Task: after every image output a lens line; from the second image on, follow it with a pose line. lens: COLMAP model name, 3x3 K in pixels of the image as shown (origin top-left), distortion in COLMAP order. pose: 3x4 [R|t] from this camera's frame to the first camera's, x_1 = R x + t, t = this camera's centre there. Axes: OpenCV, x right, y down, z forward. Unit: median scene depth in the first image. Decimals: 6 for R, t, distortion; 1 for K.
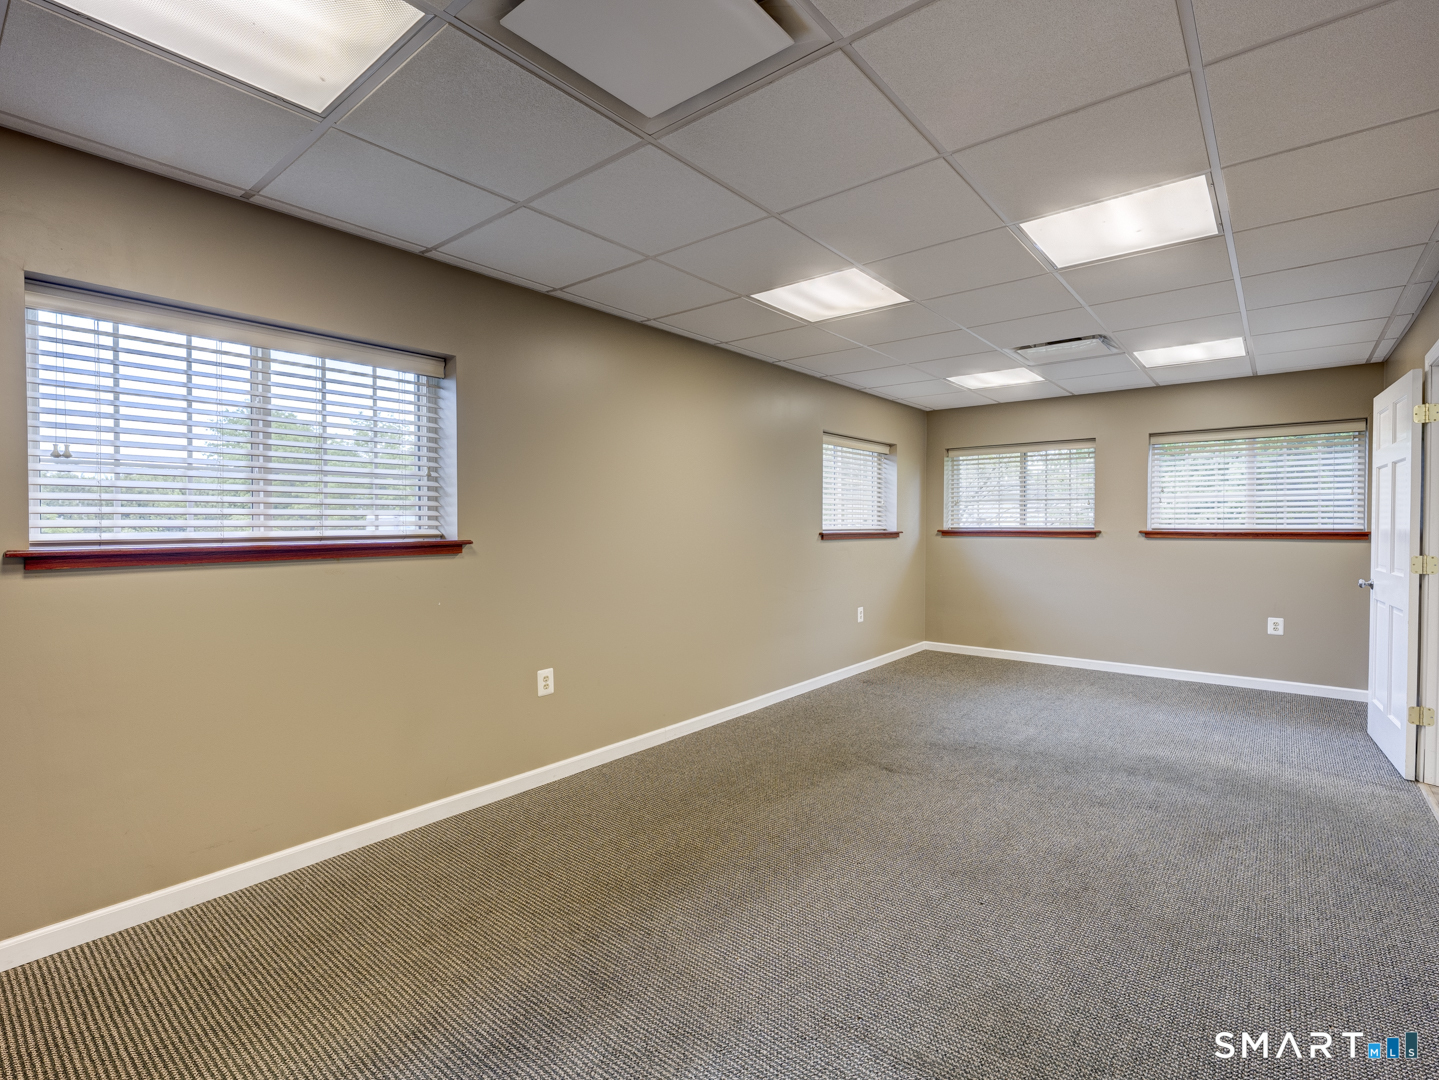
lens RADIAL K [[681.5, 0, 715.0], [0, 681.5, 551.1], [0, 0, 1]] dist [-0.002391, 0.000147]
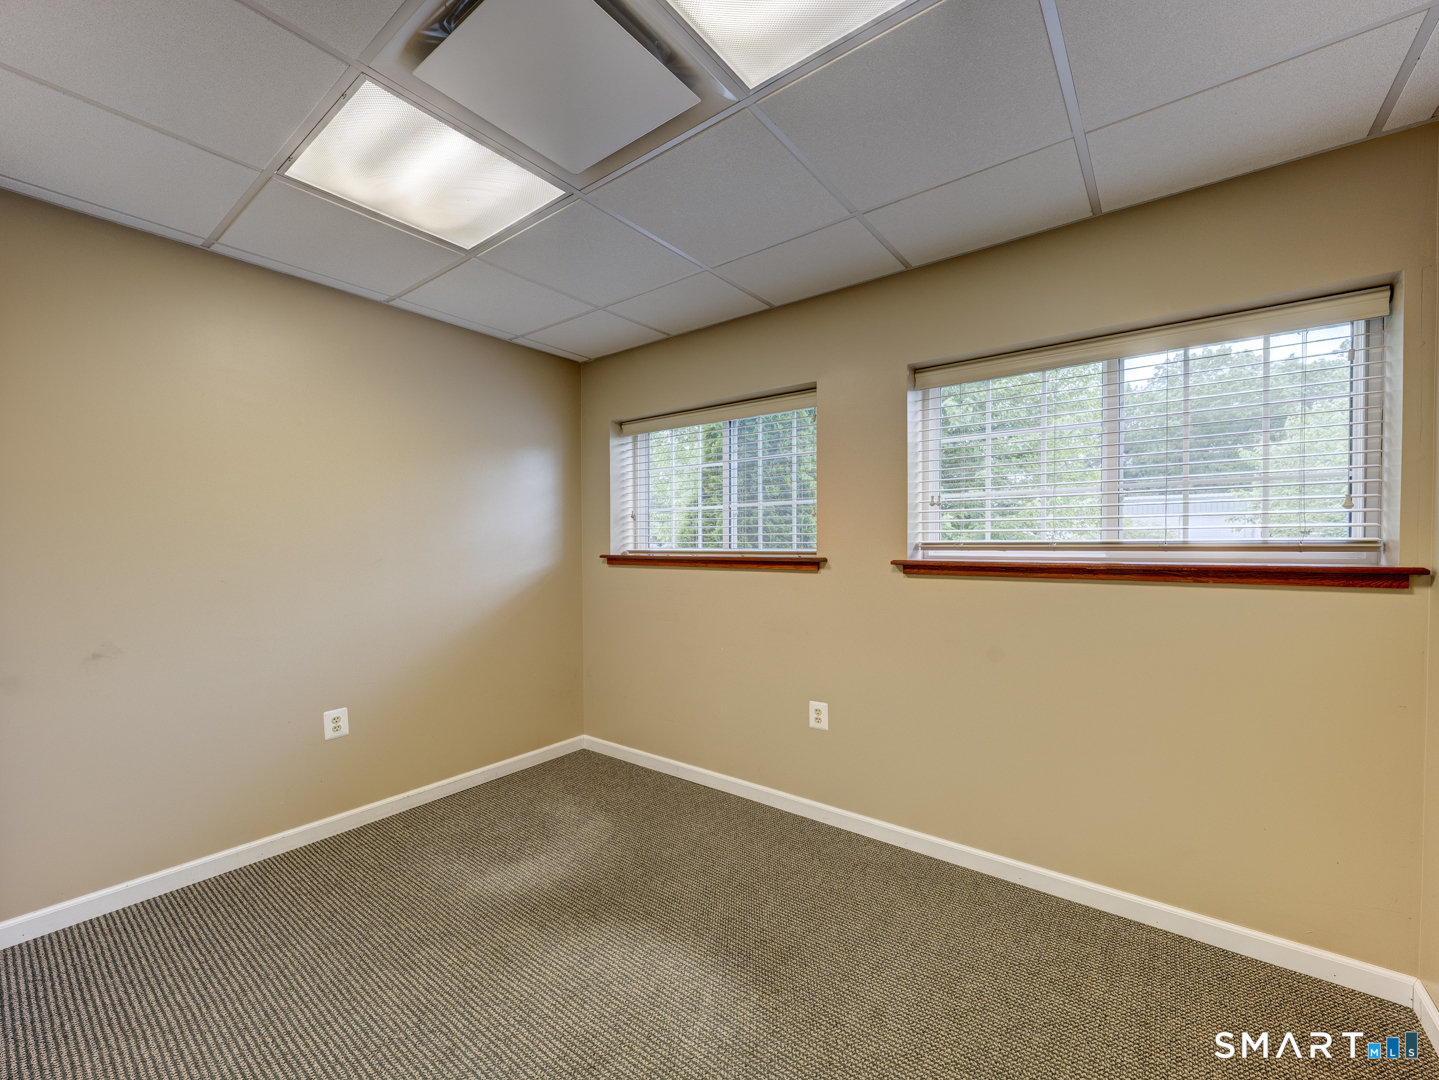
lens RADIAL K [[523.8, 0, 722.0], [0, 523.8, 544.4], [0, 0, 1]] dist [-0.002325, 0.000003]
pose [[0.999923, -0.000464, -0.012404, 0.446665], [0.000032, 0.999394, -0.034822, -0.024596], [0.012413, 0.034819, 0.999317, 0.537226]]
